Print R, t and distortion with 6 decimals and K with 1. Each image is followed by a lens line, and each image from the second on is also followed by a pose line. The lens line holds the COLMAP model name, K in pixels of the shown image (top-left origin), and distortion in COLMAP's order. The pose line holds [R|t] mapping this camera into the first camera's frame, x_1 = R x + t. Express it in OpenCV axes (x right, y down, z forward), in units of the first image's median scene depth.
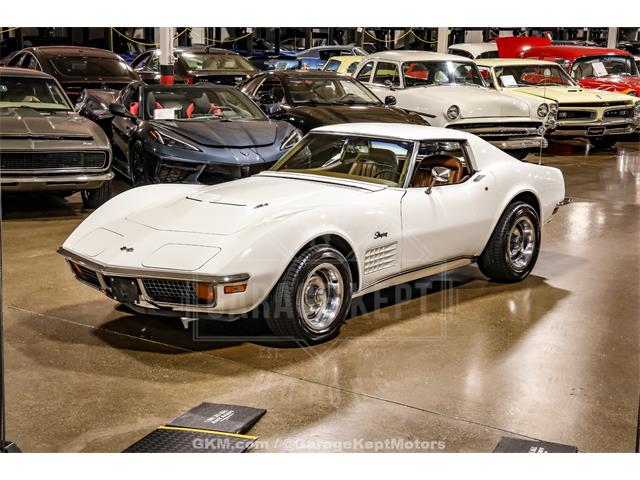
lens RADIAL K [[1143.4, 0, 318.2], [0, 1143.4, 243.9], [0, 0, 1]] dist [0.245327, 0.219420]
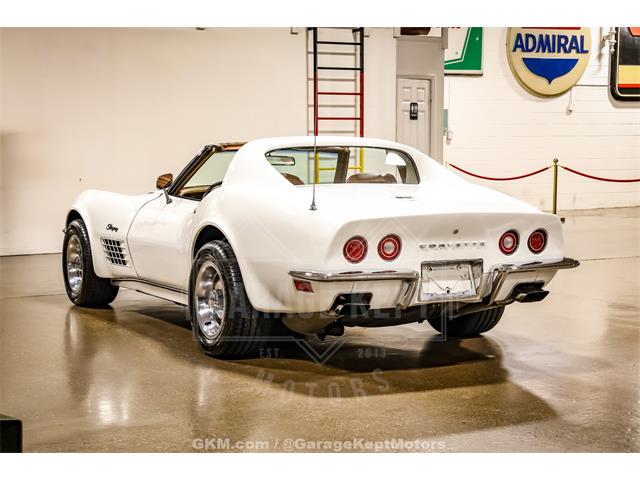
lens RADIAL K [[1185.1, 0, 321.9], [0, 1185.1, 239.2], [0, 0, 1]] dist [0.274506, 0.226717]
pose [[-0.389834, 0.047788, -0.919645, 0.942879], [-0.176810, 0.976189, 0.125675, -0.161897], [0.903752, 0.211594, -0.372102, 1.553290]]
